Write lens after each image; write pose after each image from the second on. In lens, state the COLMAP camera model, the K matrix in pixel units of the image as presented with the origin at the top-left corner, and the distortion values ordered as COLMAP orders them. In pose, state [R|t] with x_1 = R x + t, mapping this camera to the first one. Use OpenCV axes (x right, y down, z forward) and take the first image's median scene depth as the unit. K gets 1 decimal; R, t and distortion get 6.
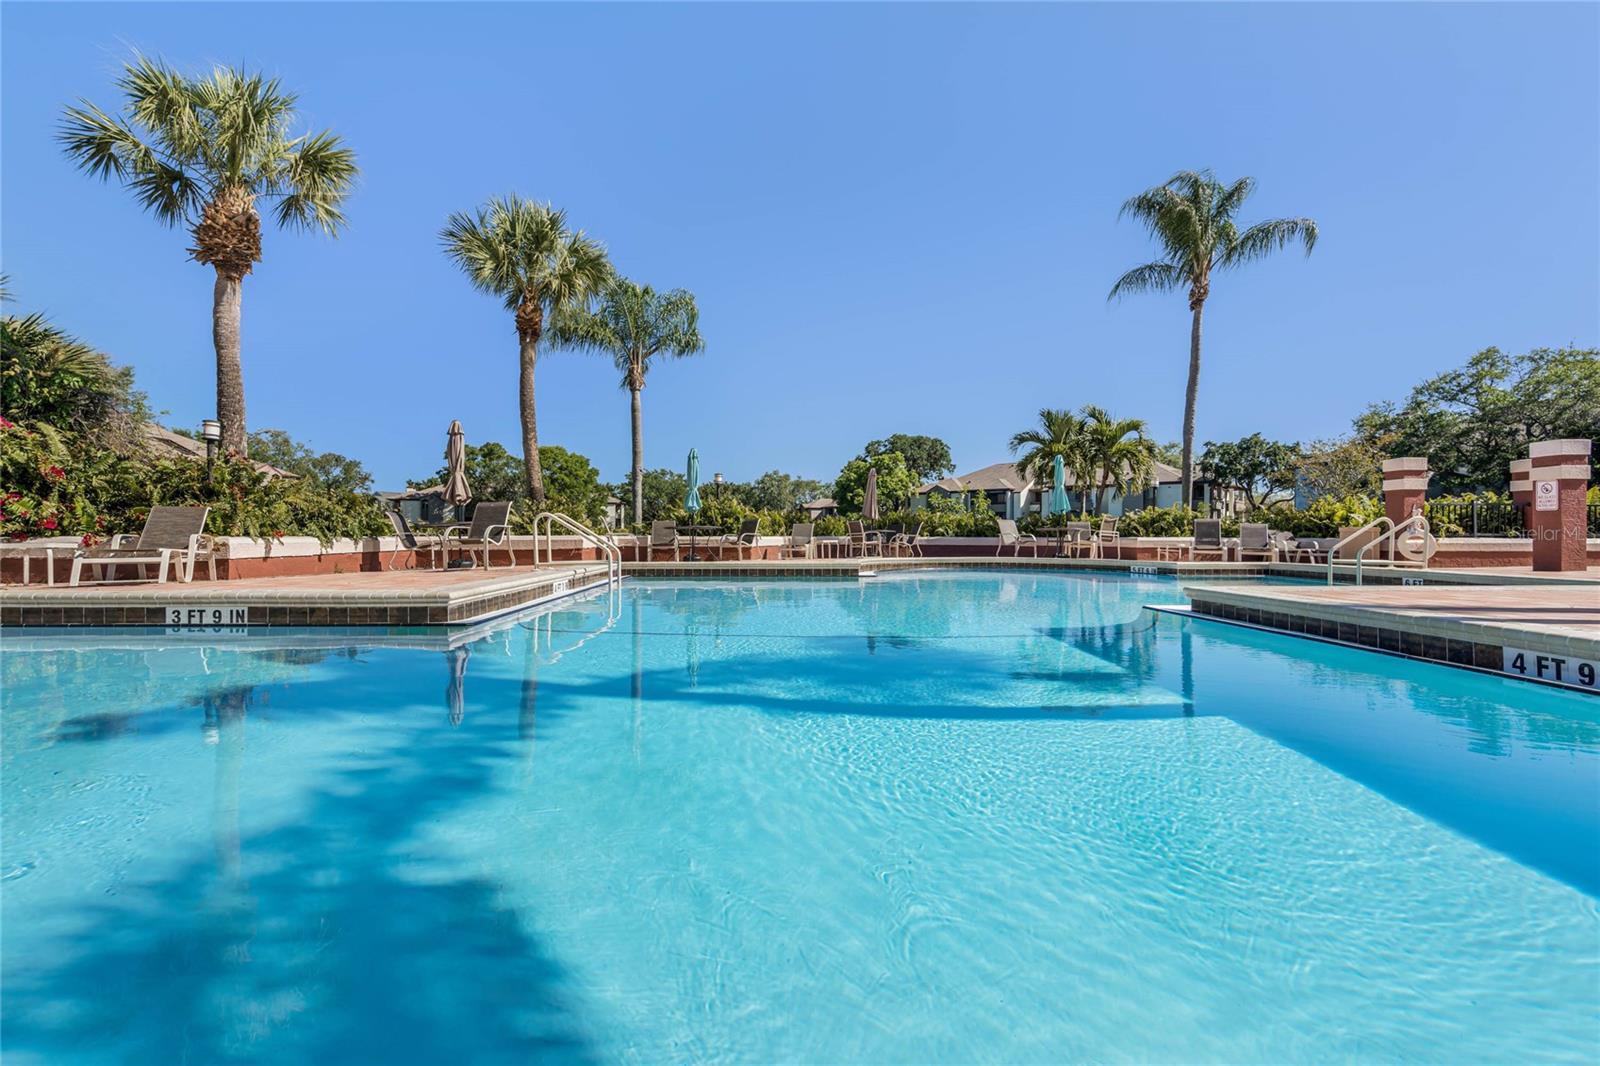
lens RADIAL K [[718.4, 0, 800.0], [0, 718.4, 533.0], [0, 0, 1]] dist [-0.004090, 0.004729]
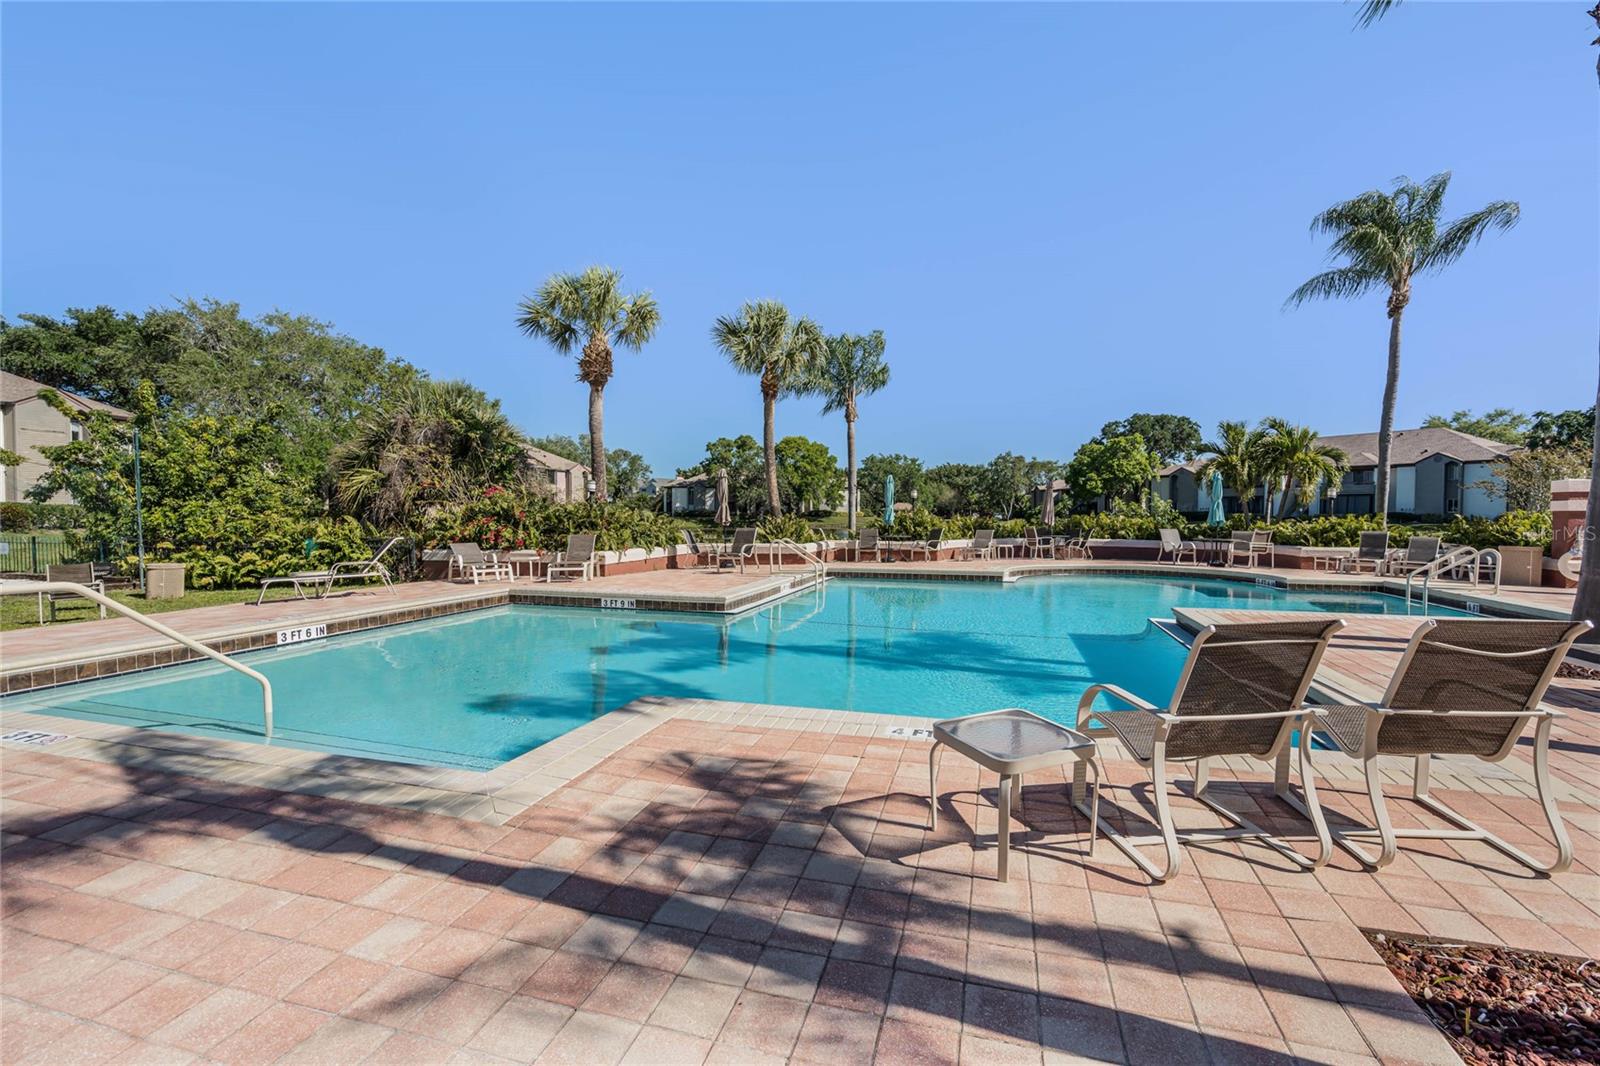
lens RADIAL K [[718.4, 0, 800.0], [0, 718.4, 533.0], [0, 0, 1]] dist [-0.004090, 0.004729]
pose [[0.946428, 0.008232, -0.322811, 0.114802], [0.001533, 0.999549, 0.029983, -0.051269], [0.322912, -0.028871, 0.945989, -0.269145]]
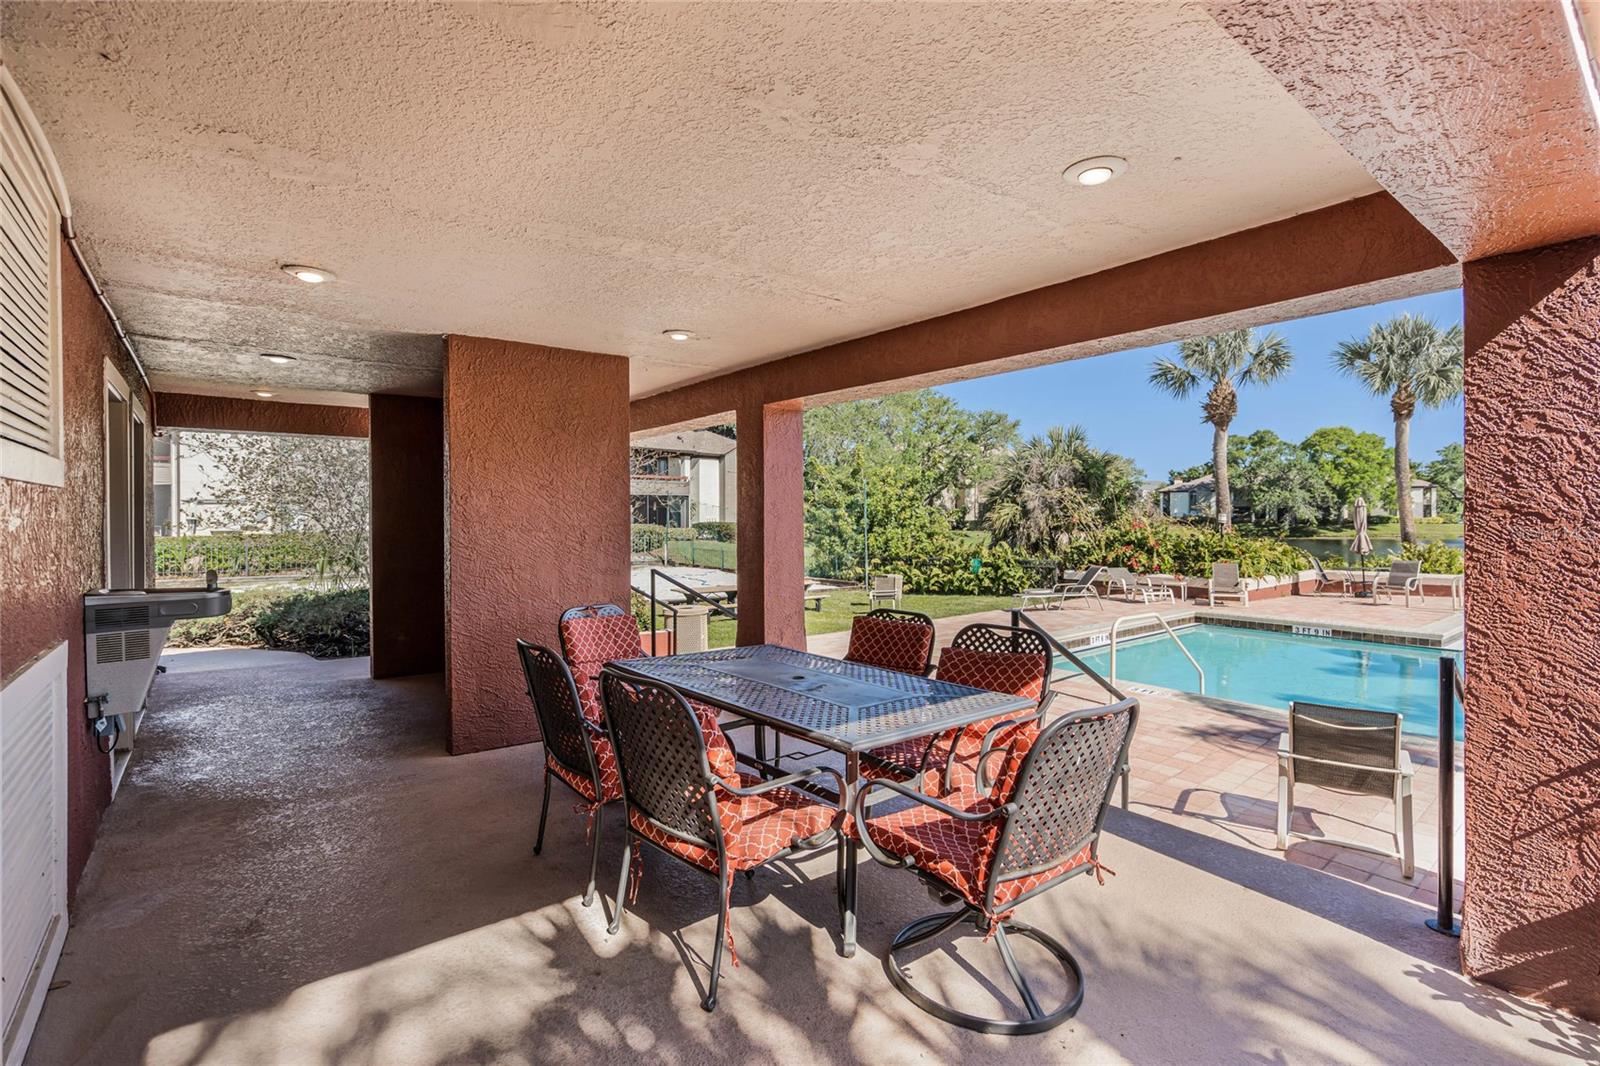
lens RADIAL K [[737.4, 0, 809.6], [0, 737.4, 517.7], [0, 0, 1]] dist [-0.002281, 0.000110]
pose [[0.594297, -0.006057, -0.804223, 0.049580], [0.009747, 0.999952, -0.000329, -0.094954], [0.804187, -0.007643, 0.594328, -0.613071]]
